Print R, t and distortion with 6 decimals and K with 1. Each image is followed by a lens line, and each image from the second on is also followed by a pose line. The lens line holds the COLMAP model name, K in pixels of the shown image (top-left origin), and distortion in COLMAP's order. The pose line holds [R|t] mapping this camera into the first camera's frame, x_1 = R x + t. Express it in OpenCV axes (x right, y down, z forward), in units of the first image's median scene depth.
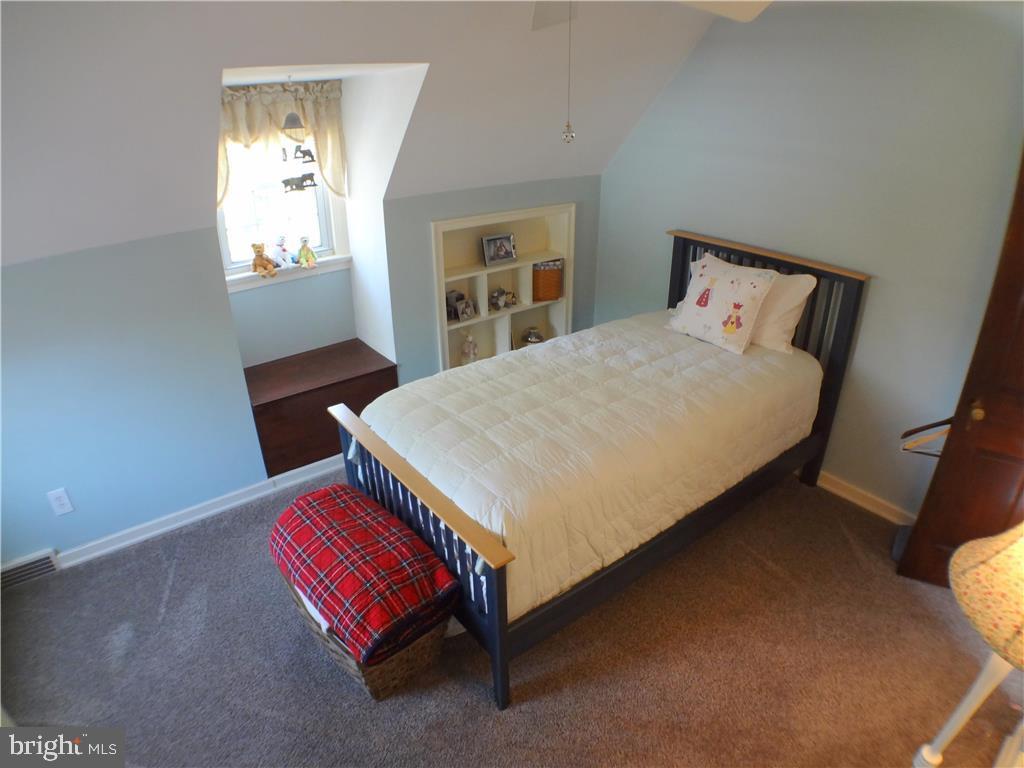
lens RADIAL K [[599.6, 0, 527.1], [0, 599.6, 397.4], [0, 0, 1]] dist [-0.229193, 0.083795]
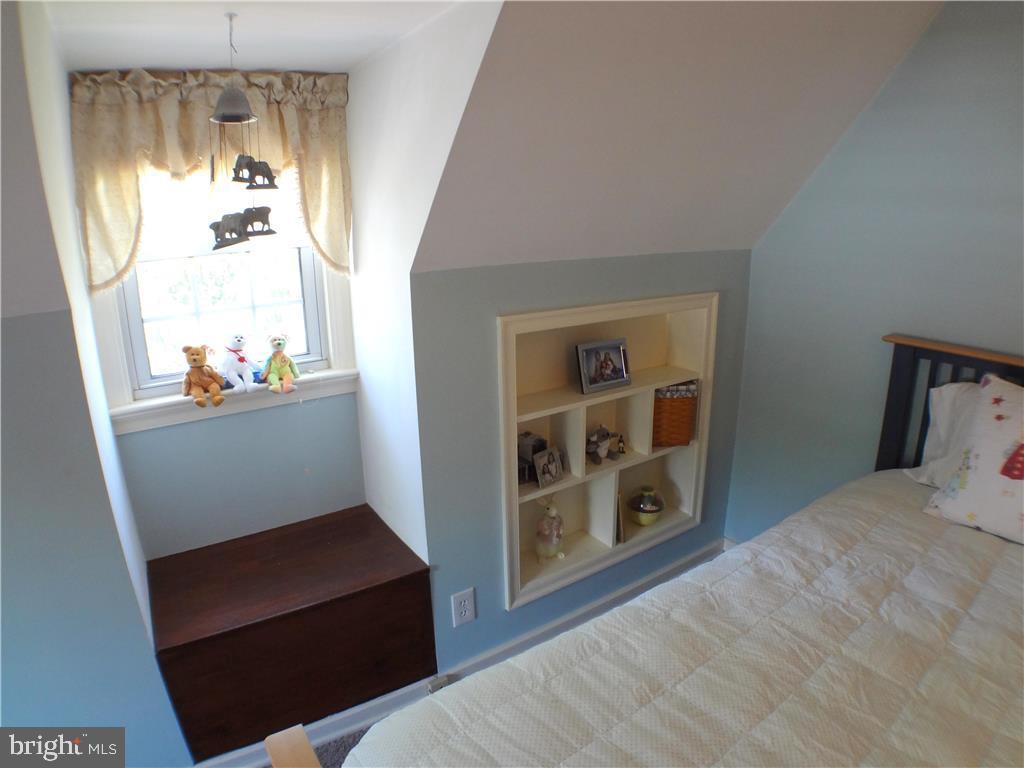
lens RADIAL K [[600.1, 0, 515.0], [0, 600.1, 394.9], [0, 0, 1]] dist [-0.191937, 0.037839]
pose [[0.996782, 0.006577, -0.079894, -0.097253], [-0.020849, 0.983602, -0.179143, -0.119693], [0.077406, 0.180233, 0.980574, 0.437028]]
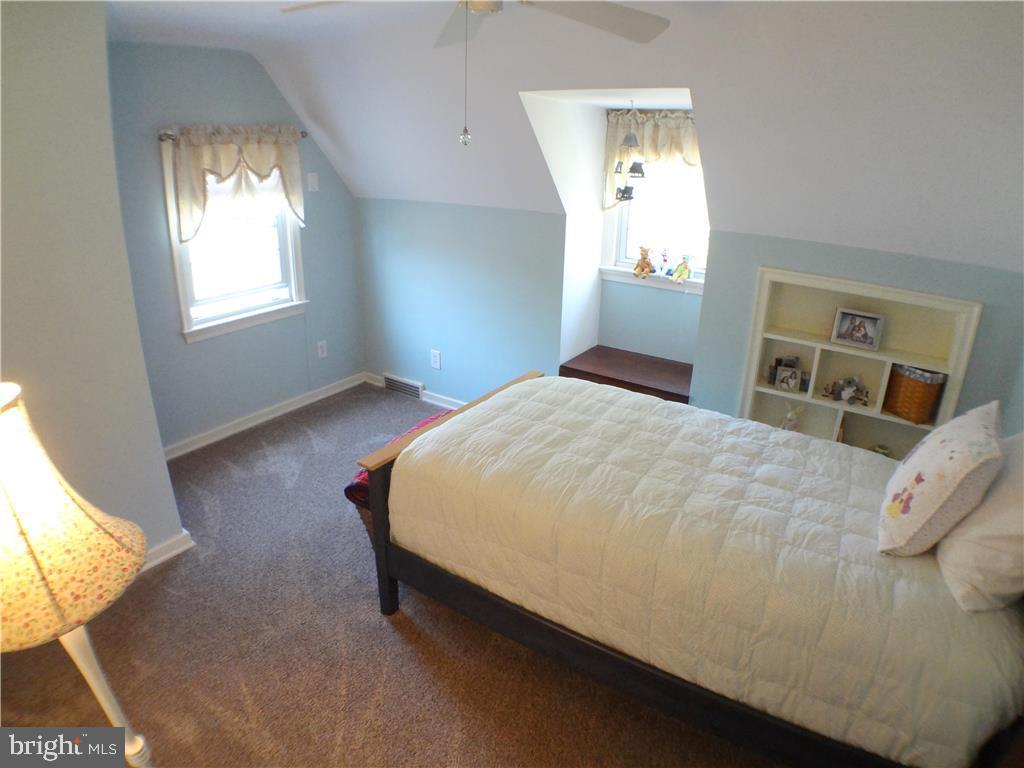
lens RADIAL K [[610.3, 0, 512.0], [0, 610.3, 384.0], [0, 0, 1]] dist [-0.182888, 0.030979]
pose [[0.296606, 0.350996, -0.888159, 0.583809], [-0.450356, 0.871514, 0.194019, -0.137407], [0.842143, 0.342441, 0.416569, 0.337444]]
